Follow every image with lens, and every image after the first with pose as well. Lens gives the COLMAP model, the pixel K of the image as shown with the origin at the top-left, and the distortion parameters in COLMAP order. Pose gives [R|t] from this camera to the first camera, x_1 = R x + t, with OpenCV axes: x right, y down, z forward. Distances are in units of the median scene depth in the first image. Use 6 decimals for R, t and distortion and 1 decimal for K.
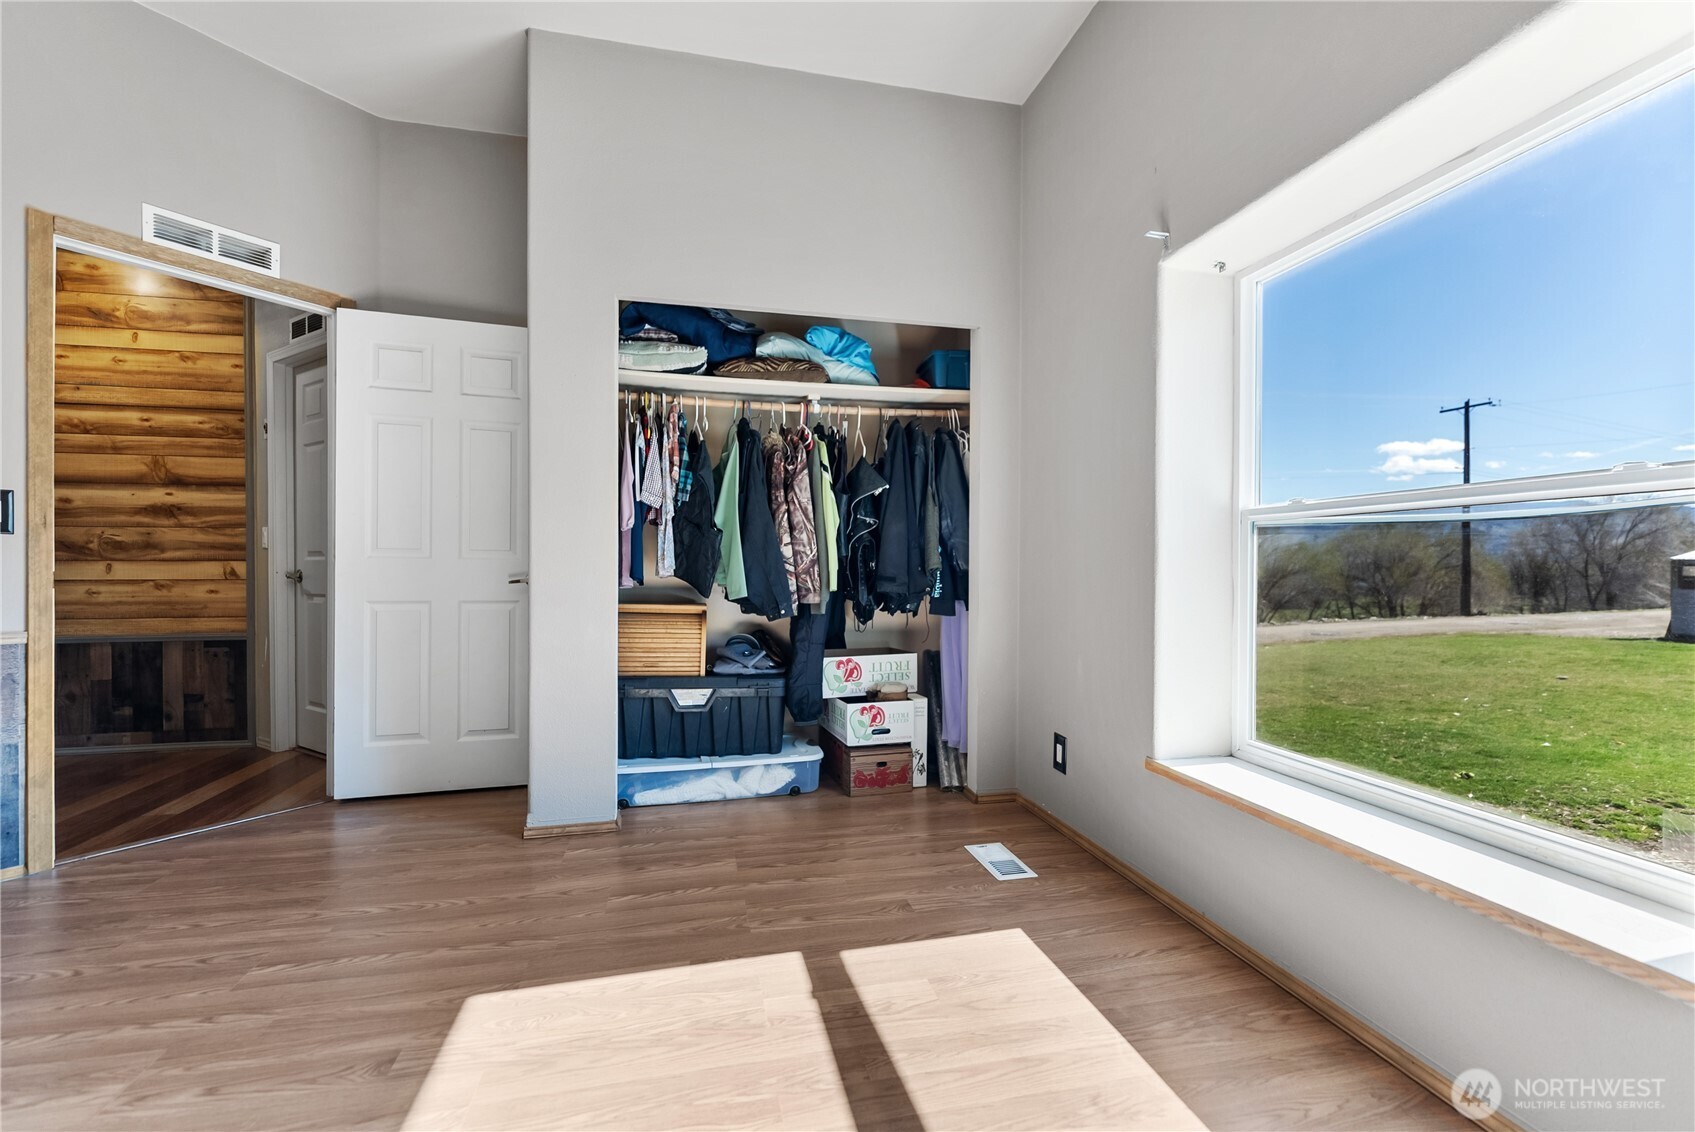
lens RADIAL K [[717.3, 0, 847.5], [0, 717.3, 566.0], [0, 0, 1]] dist [0.001032, 0.000157]
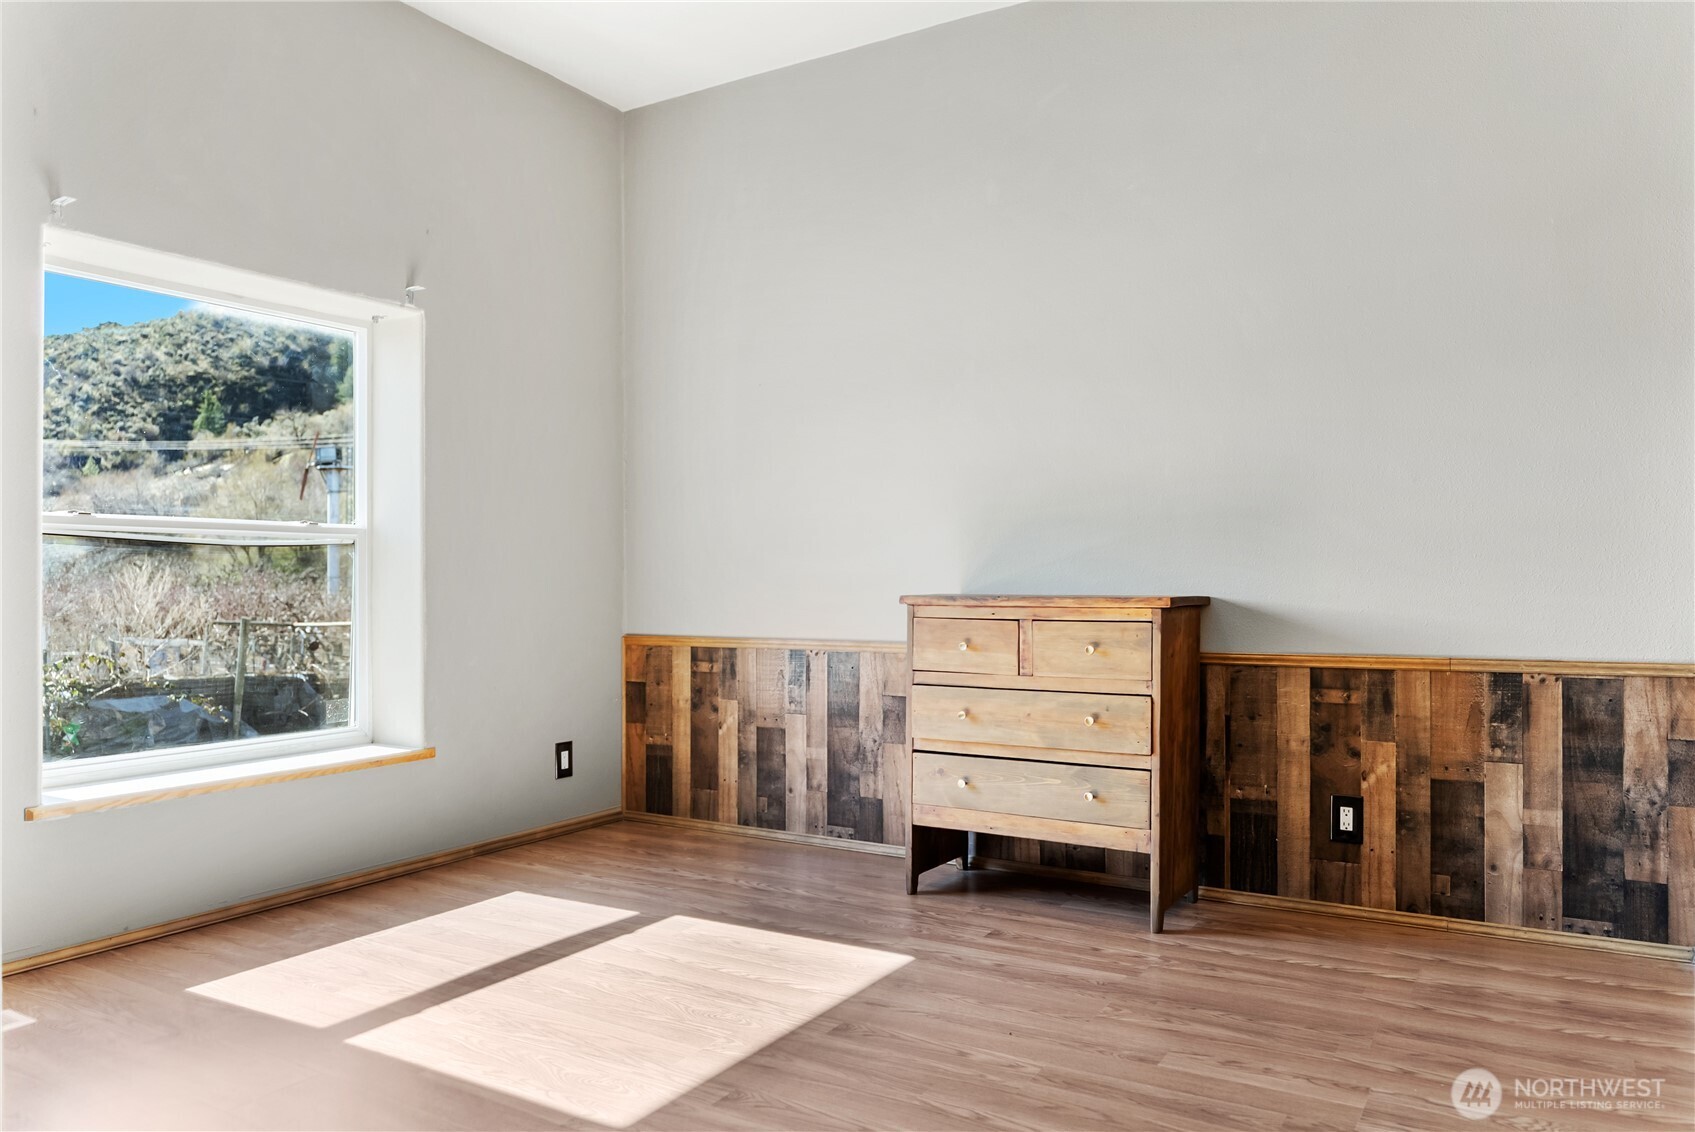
lens RADIAL K [[1180.8, 0, 847.5], [0, 1180.8, 566.0], [0, 0, 1]] dist [-0.006450, -0.004621]
pose [[-0.721398, 0.001863, 0.692518, -1.739901], [-0.002782, 0.999981, -0.005588, -0.015386], [-0.692515, -0.005958, -0.721379, 1.911451]]
